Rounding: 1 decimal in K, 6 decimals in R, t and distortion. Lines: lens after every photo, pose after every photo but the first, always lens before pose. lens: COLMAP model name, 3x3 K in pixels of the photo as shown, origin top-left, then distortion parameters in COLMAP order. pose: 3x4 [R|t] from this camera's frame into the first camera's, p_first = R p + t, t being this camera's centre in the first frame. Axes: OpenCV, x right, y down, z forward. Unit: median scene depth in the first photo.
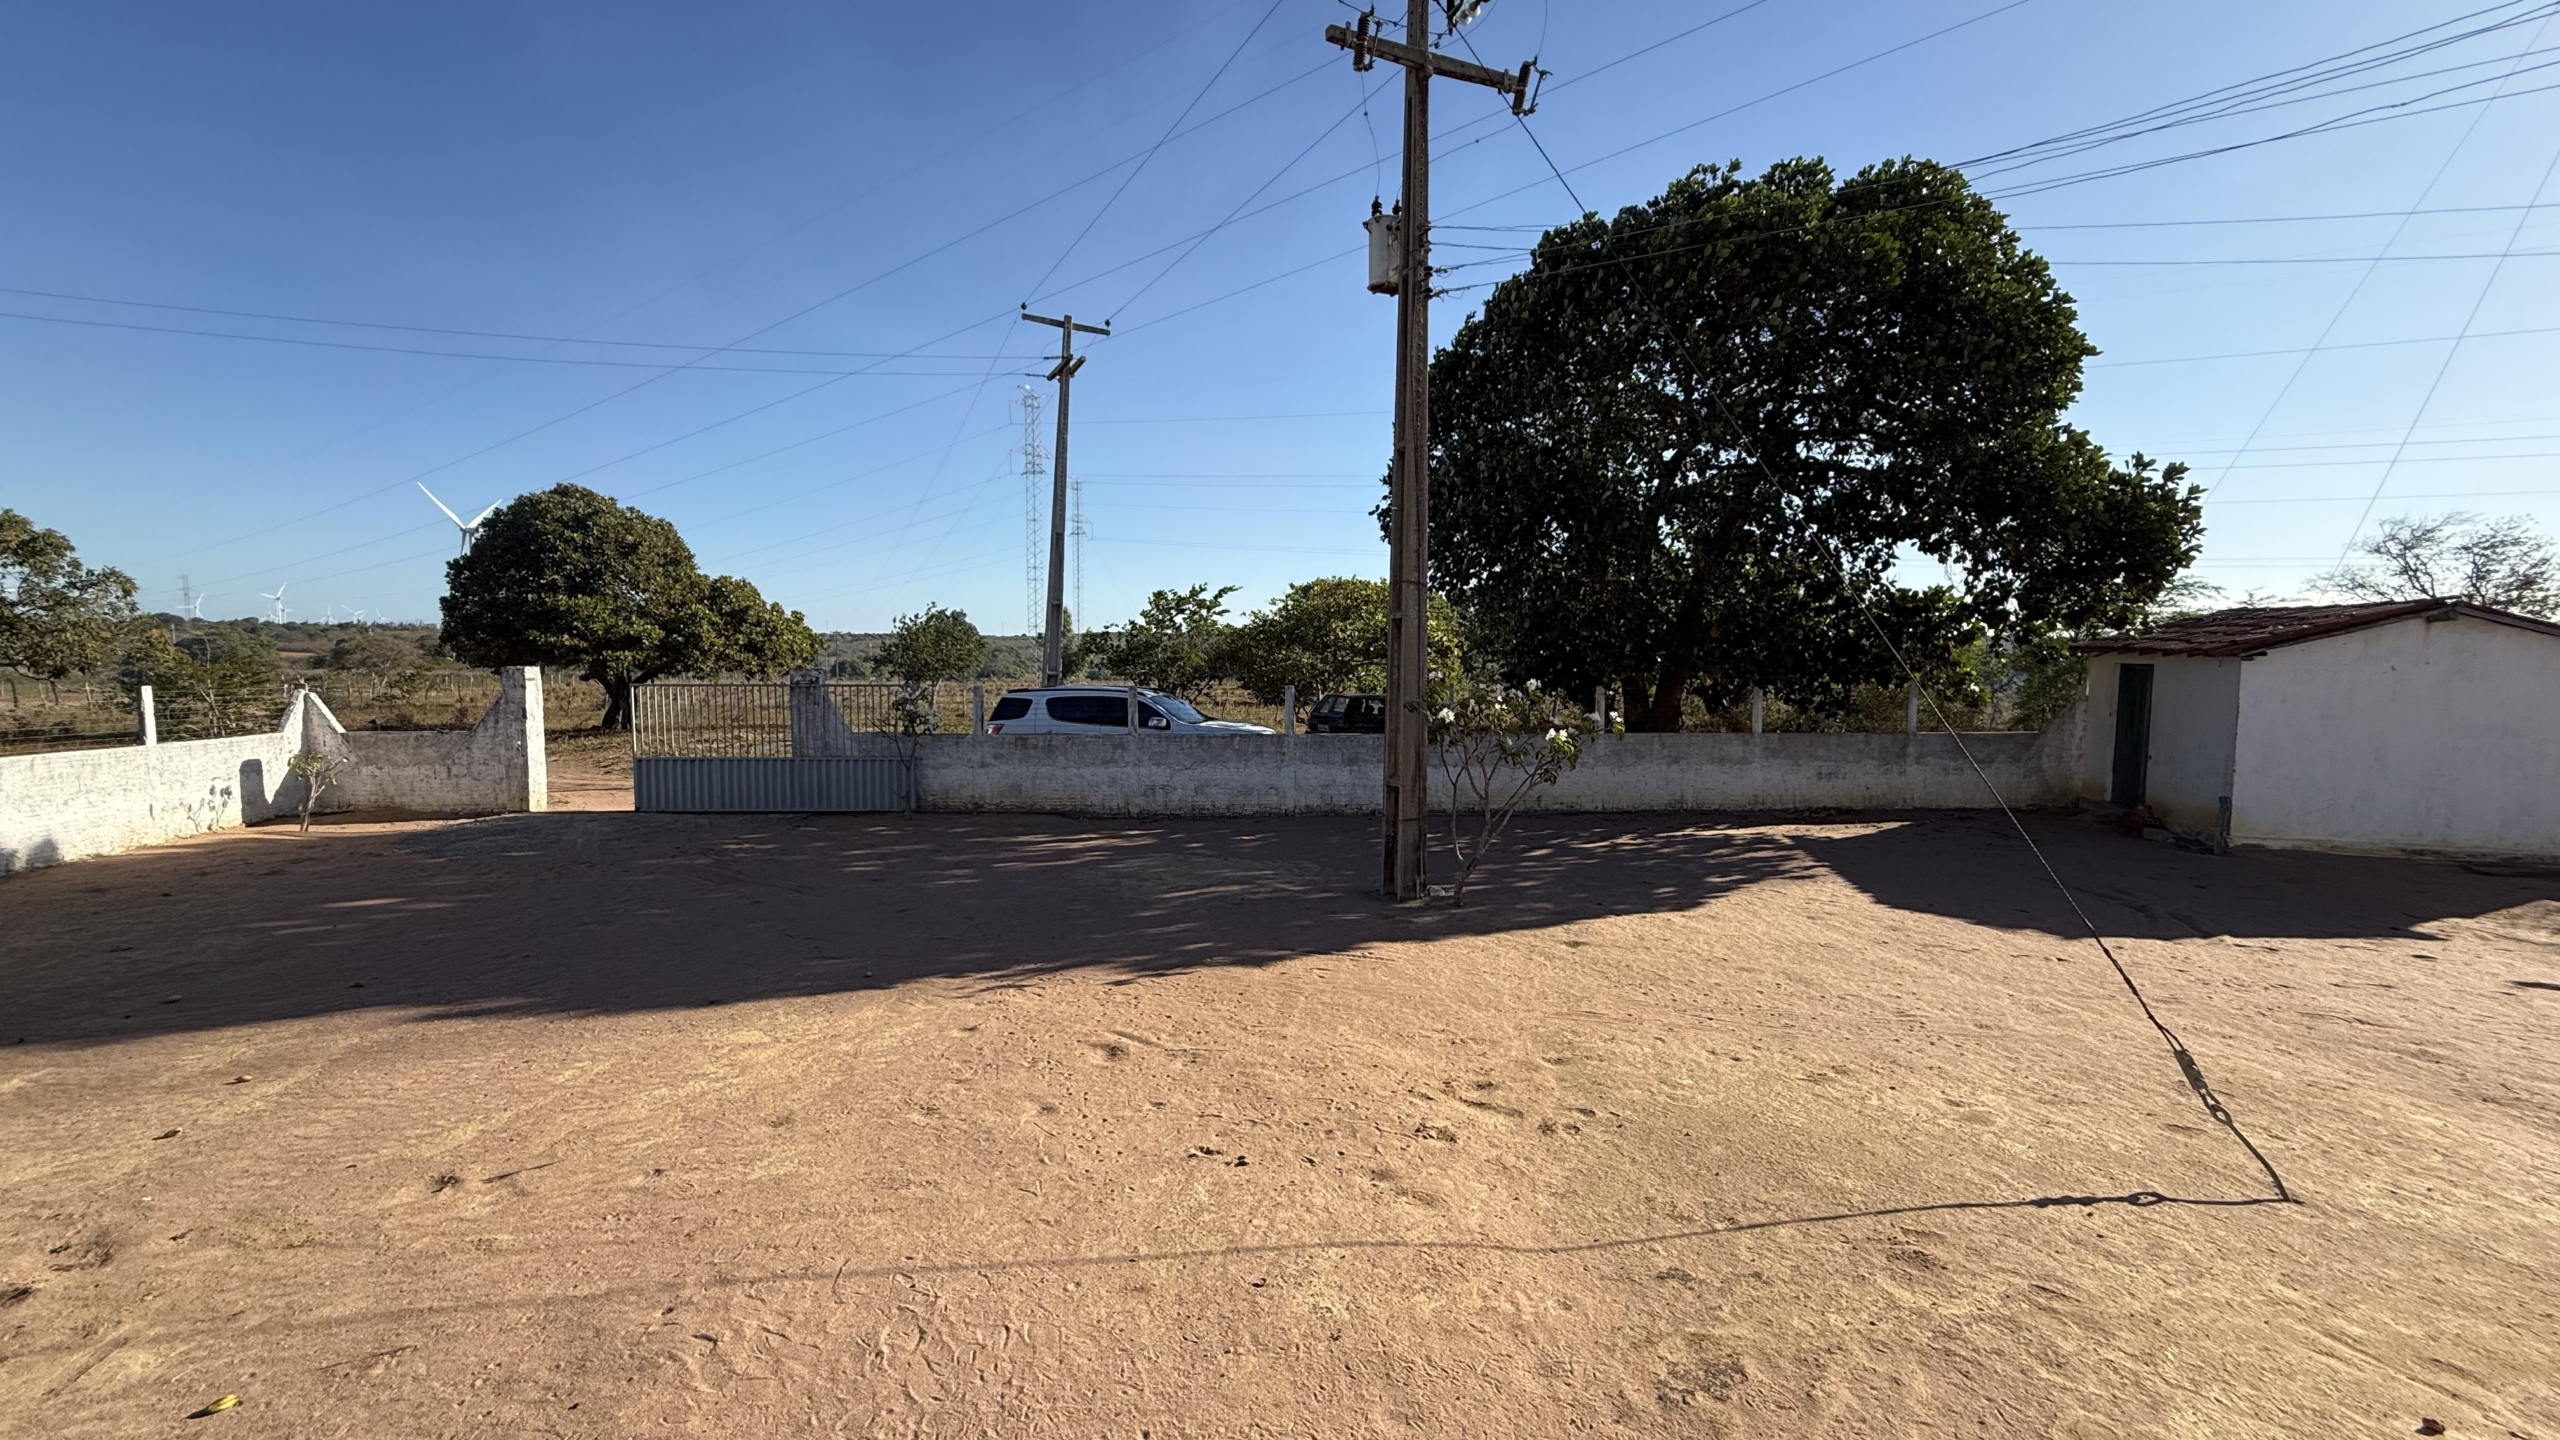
lens RADIAL K [[1022.5, 0, 1273.4], [0, 1022.5, 715.5], [0, 0, 1]] dist [0.000911, -0.000248]
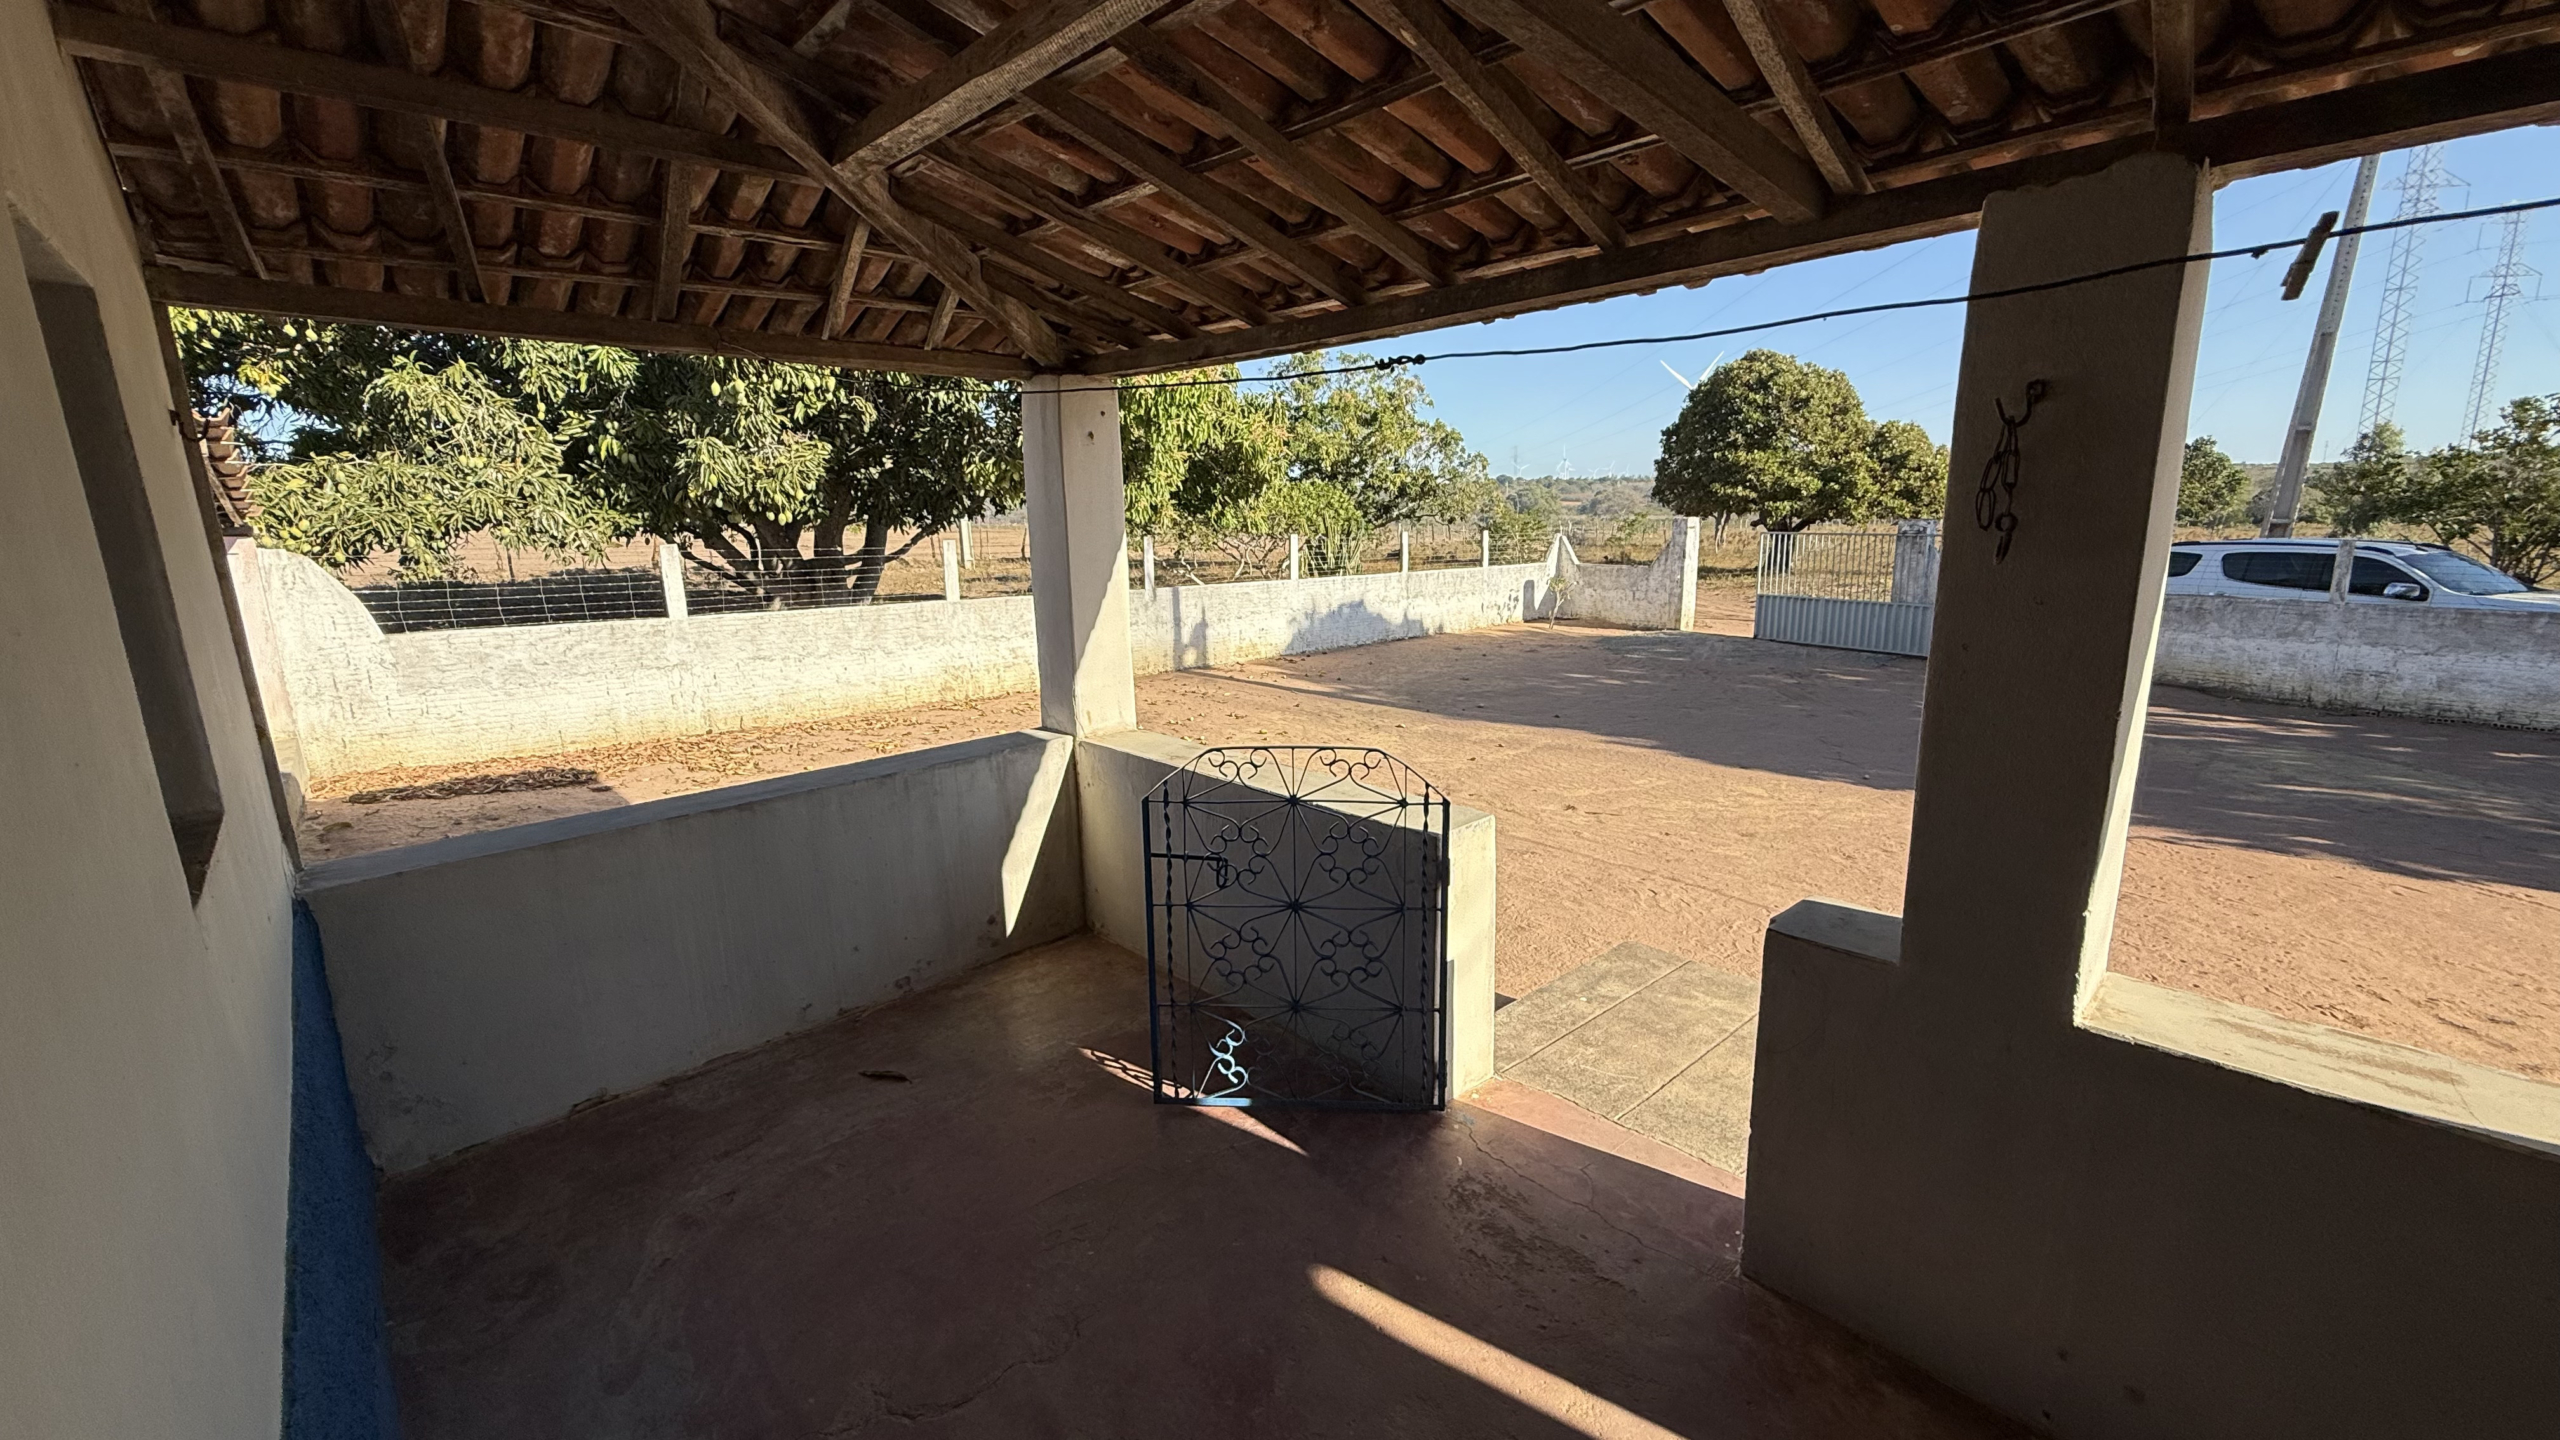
lens RADIAL K [[1022.5, 0, 1273.4], [0, 1022.5, 715.5], [0, 0, 1]] dist [0.000911, -0.000248]
pose [[0.506316, 0.161792, -0.847035, 0.131336], [-0.033485, 0.985190, 0.168165, -0.001193], [0.861698, -0.056782, 0.504235, -0.110872]]
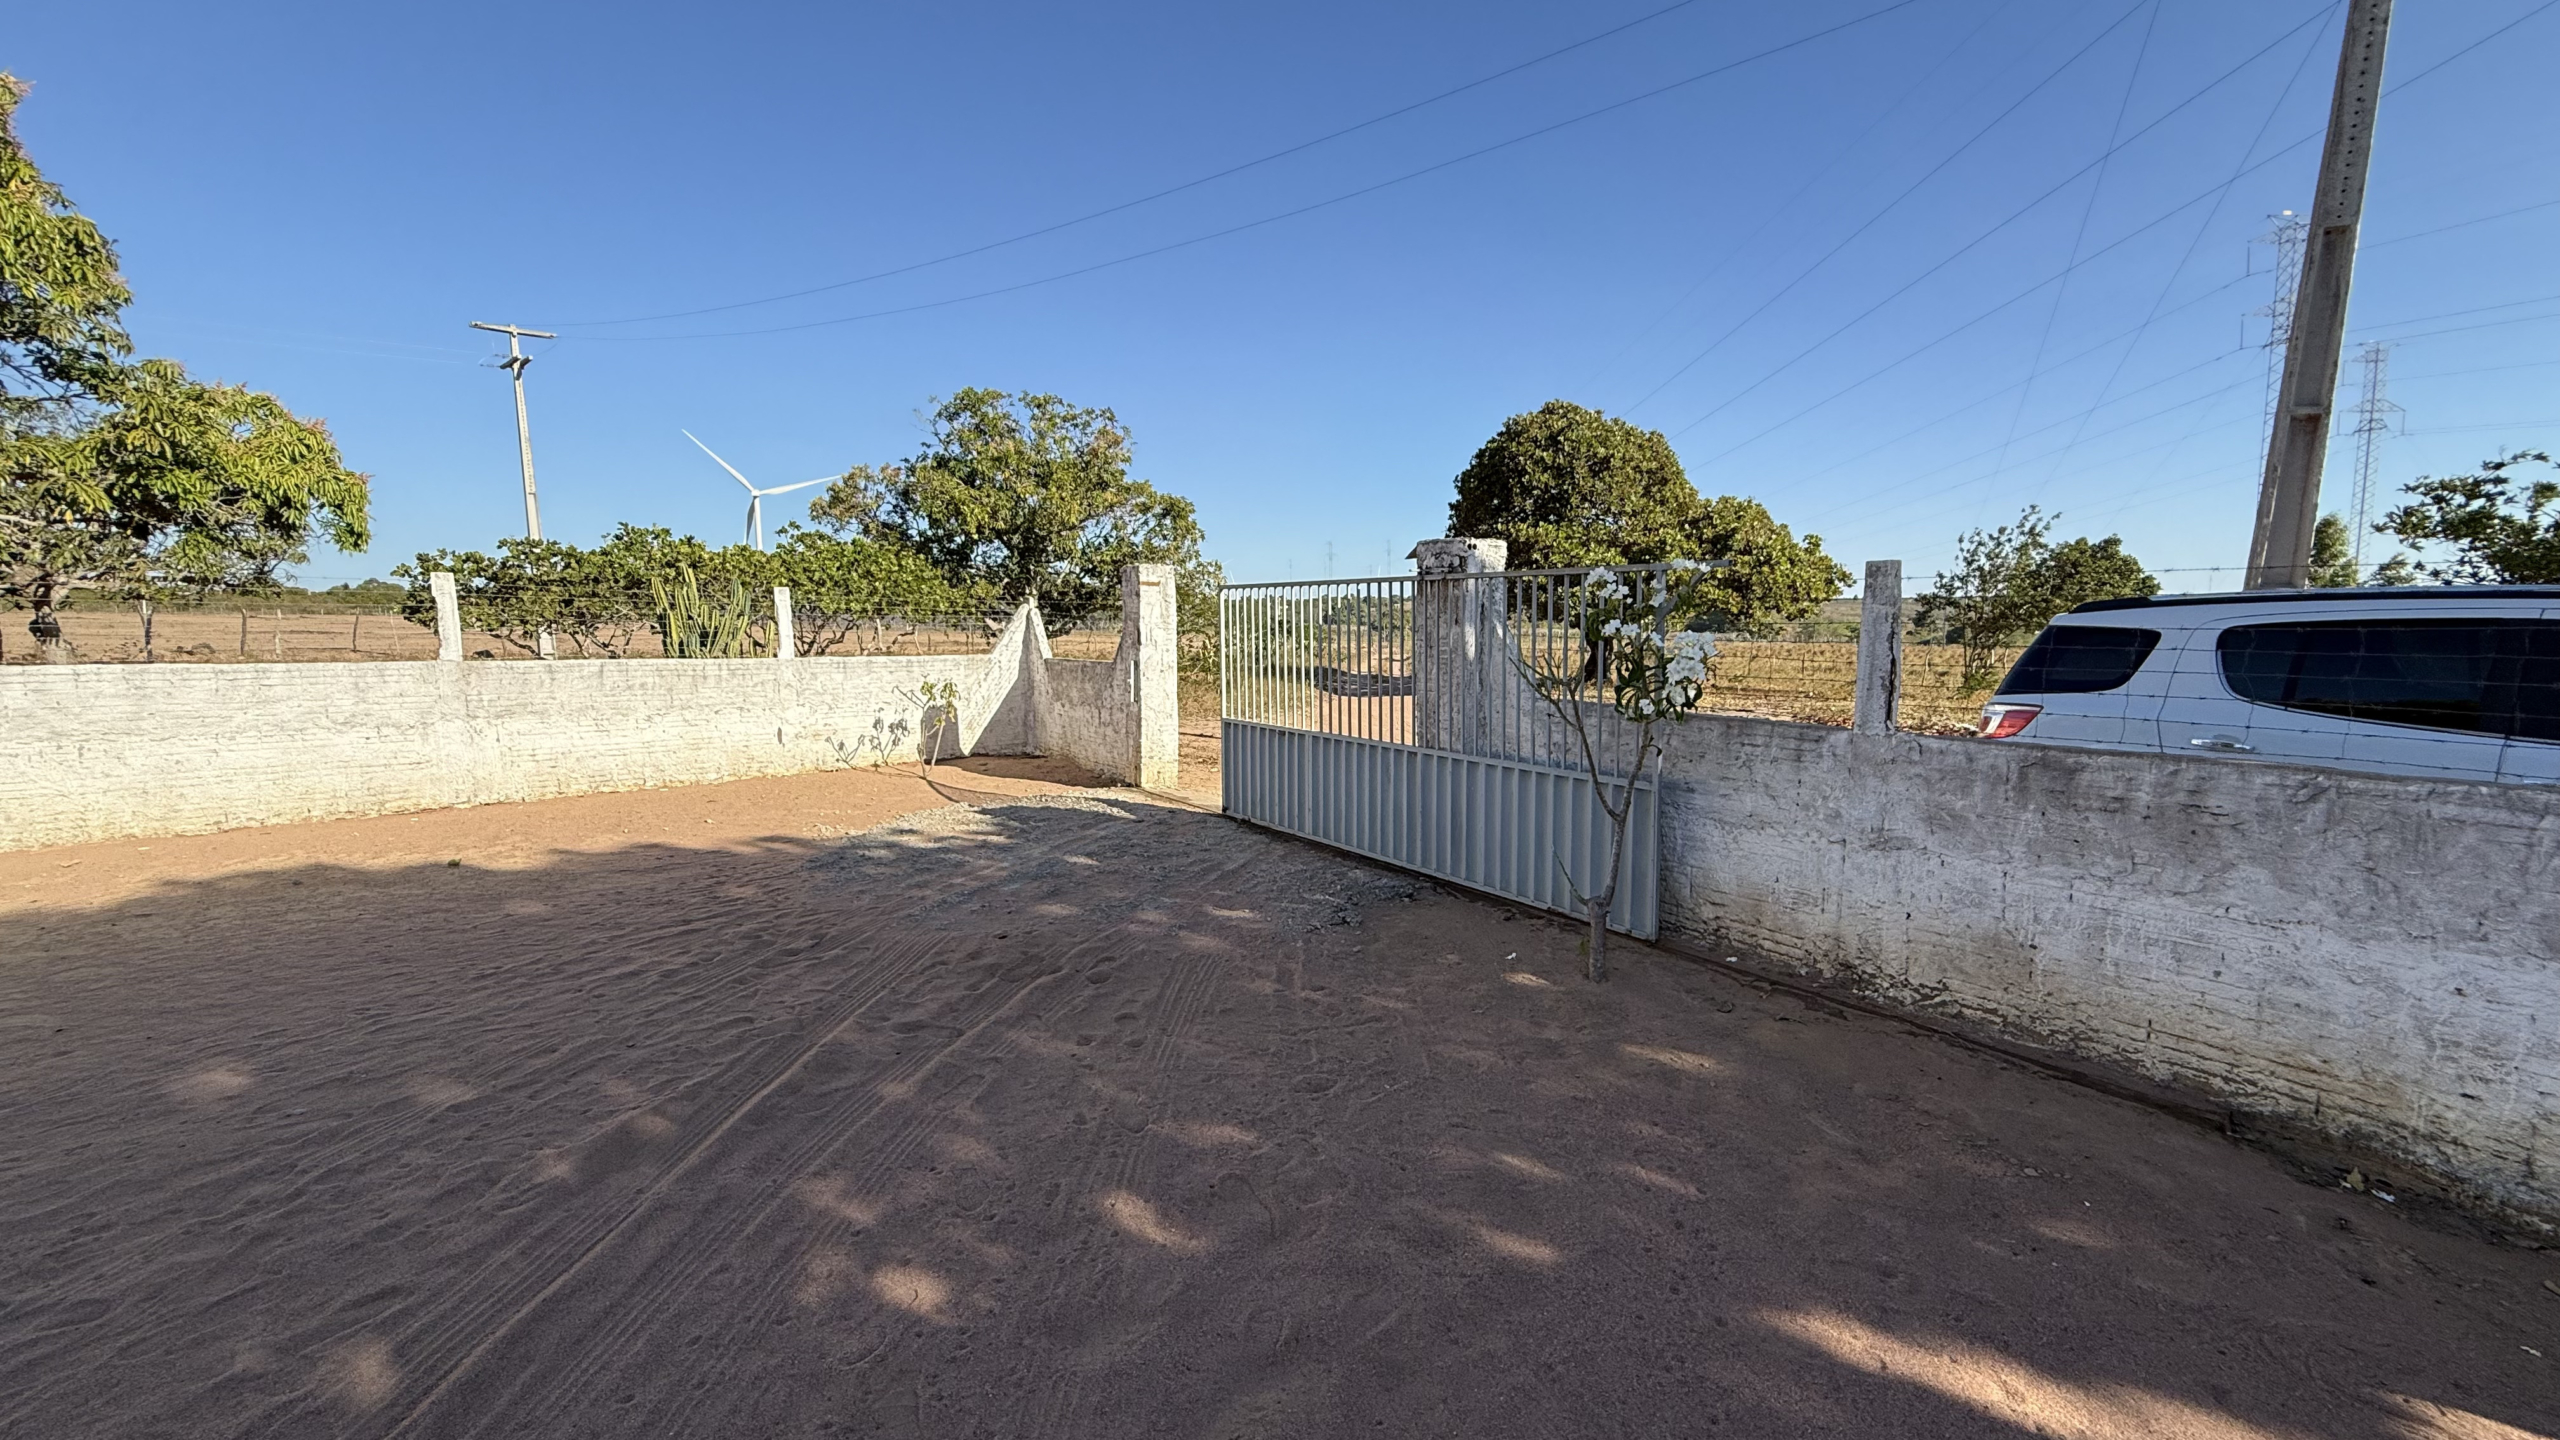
lens RADIAL K [[1022.5, 0, 1273.4], [0, 1022.5, 715.5], [0, 0, 1]] dist [0.000911, -0.000248]
pose [[0.544221, 0.077535, -0.835351, -0.141541], [-0.048123, 0.996966, 0.061184, 0.004268], [0.837561, 0.006902, 0.546301, 0.705731]]
